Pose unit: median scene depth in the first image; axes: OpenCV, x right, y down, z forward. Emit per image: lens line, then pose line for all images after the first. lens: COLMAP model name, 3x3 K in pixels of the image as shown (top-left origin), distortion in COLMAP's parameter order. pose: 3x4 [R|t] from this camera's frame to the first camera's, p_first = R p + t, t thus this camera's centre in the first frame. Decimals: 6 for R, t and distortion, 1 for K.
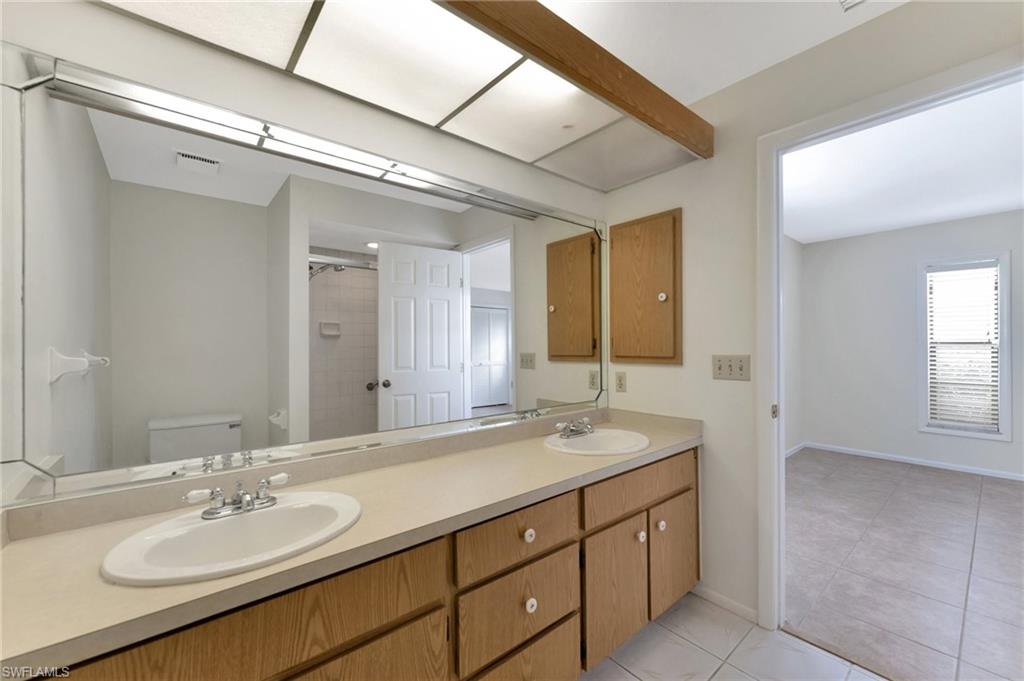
lens RADIAL K [[408.9, 0, 509.4], [0, 408.9, 346.5], [0, 0, 1]] dist [-0.000032, 0.000020]
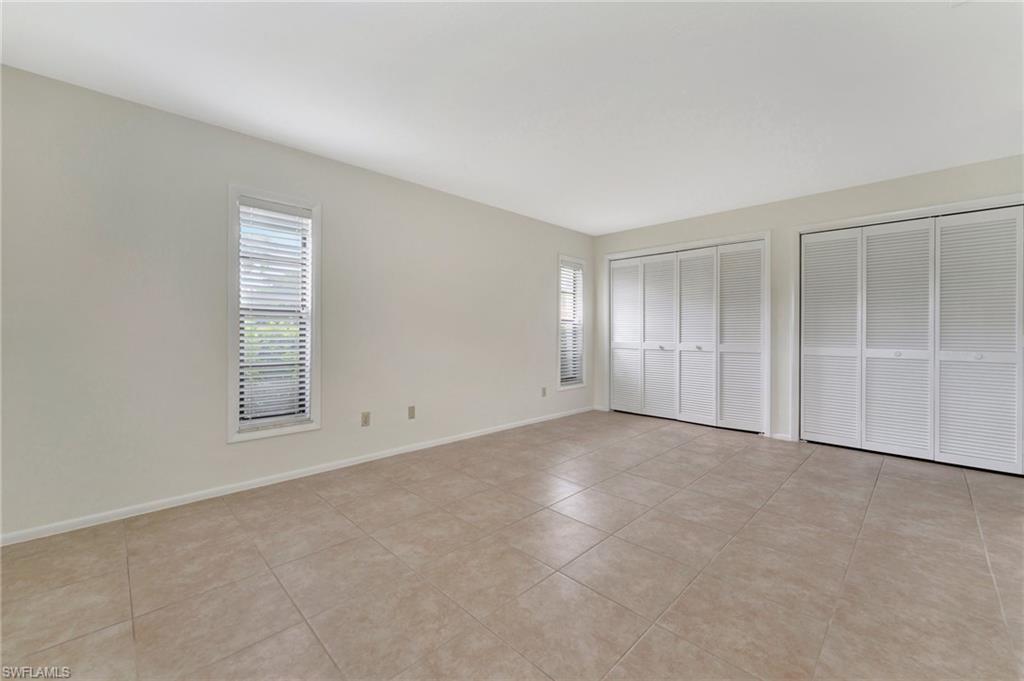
lens RADIAL K [[409.5, 0, 511.5], [0, 409.5, 329.7], [0, 0, 1]] dist [-0.000039, 0.000002]
pose [[-0.082779, -0.000856, 0.996568, 0.318782], [-0.002383, 0.999997, 0.000661, 0.023711], [-0.996565, -0.002320, -0.082781, 0.625330]]
